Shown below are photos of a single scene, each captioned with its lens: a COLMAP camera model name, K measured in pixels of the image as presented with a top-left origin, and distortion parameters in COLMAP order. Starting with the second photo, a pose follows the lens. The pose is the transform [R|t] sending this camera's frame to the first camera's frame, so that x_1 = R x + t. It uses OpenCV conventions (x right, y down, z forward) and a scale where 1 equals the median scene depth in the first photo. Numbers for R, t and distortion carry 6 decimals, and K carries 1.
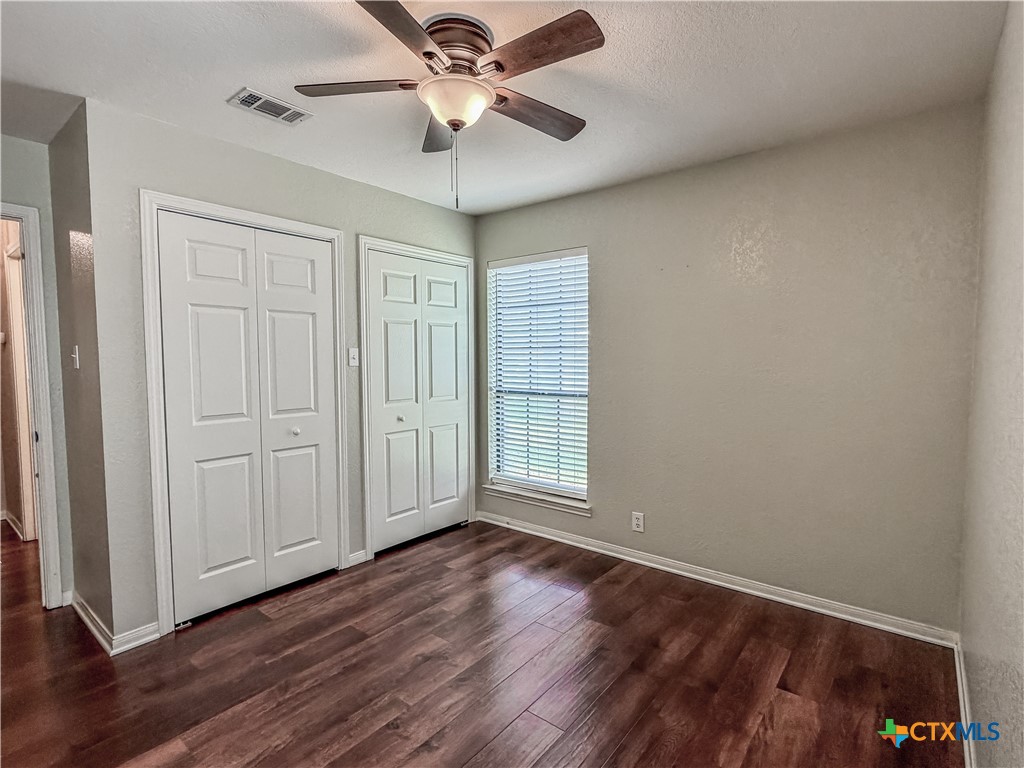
lens RADIAL K [[510.2, 0, 512.0], [0, 510.2, 384.0], [0, 0, 1]] dist [-0.000184, 0.000055]
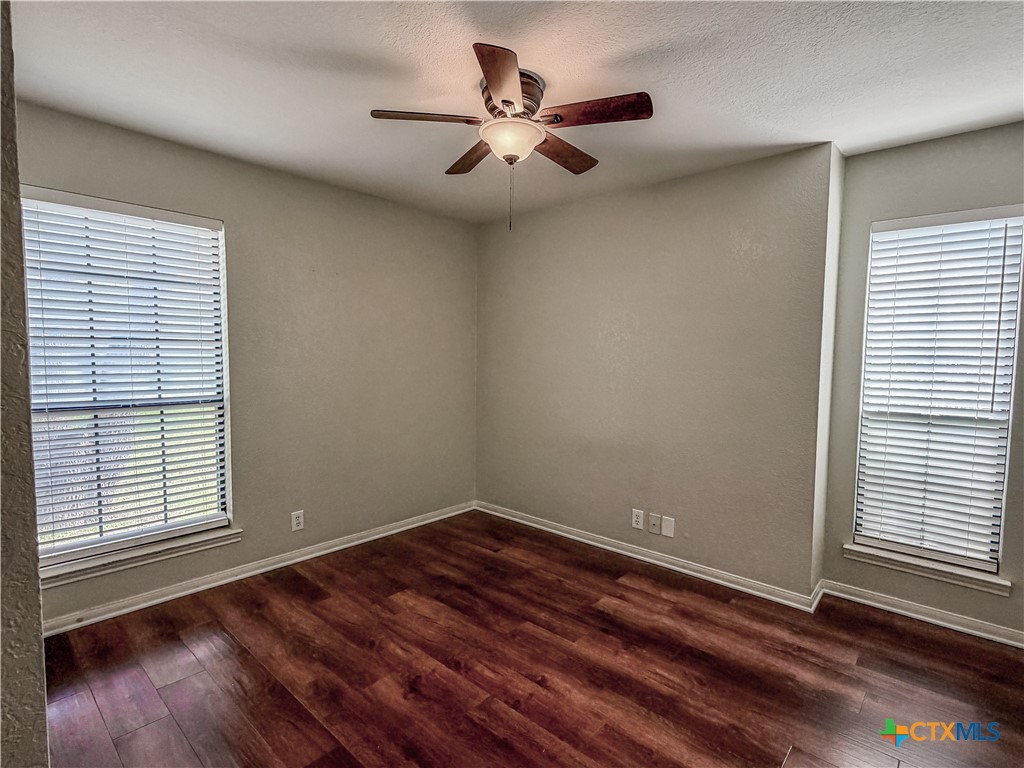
lens RADIAL K [[510.2, 0, 512.0], [0, 510.2, 384.0], [0, 0, 1]] dist [-0.000184, 0.000055]
pose [[0.052227, -0.052020, 0.997279, -0.705839], [0.038916, 0.997990, 0.050019, -0.029206], [-0.997877, 0.036198, 0.054147, 0.517664]]
